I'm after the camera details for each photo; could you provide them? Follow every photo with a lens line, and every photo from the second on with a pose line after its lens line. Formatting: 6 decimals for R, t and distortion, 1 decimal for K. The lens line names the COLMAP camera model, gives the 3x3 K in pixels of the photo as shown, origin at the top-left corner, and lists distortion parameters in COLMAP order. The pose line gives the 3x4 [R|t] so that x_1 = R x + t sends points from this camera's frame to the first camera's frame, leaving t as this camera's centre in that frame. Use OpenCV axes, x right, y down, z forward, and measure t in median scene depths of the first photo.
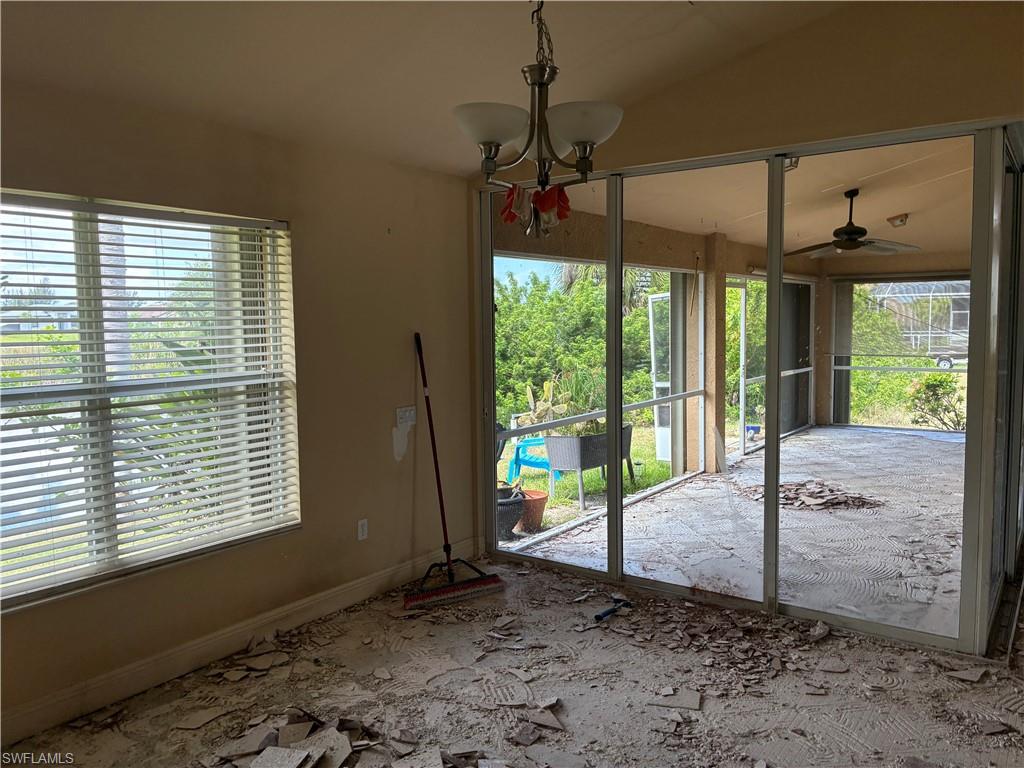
lens RADIAL K [[768.1, 0, 502.2], [0, 768.1, 383.1], [0, 0, 1]] dist [-0.000232, -0.008211]
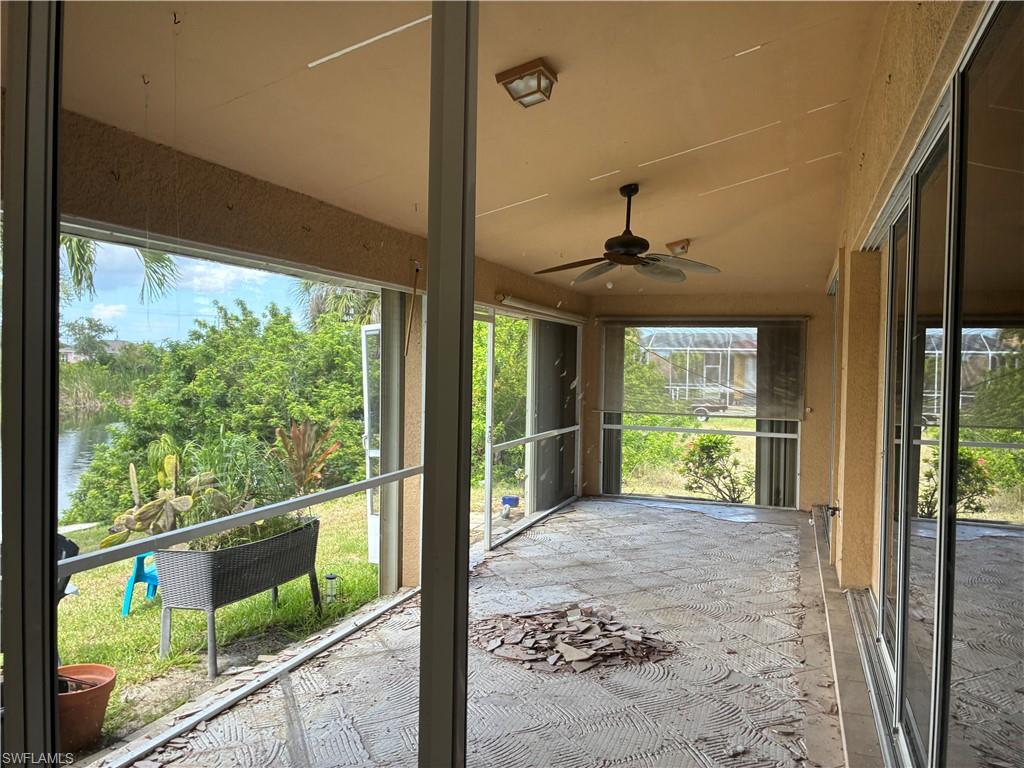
lens RADIAL K [[768.1, 0, 514.5], [0, 768.1, 385.3], [0, 0, 1]] dist [-0.000232, -0.008211]
pose [[0.956451, 0.023409, 0.290952, 0.120862], [-0.007577, 0.998434, -0.055423, -0.022172], [-0.291794, 0.050805, 0.955131, 0.288527]]
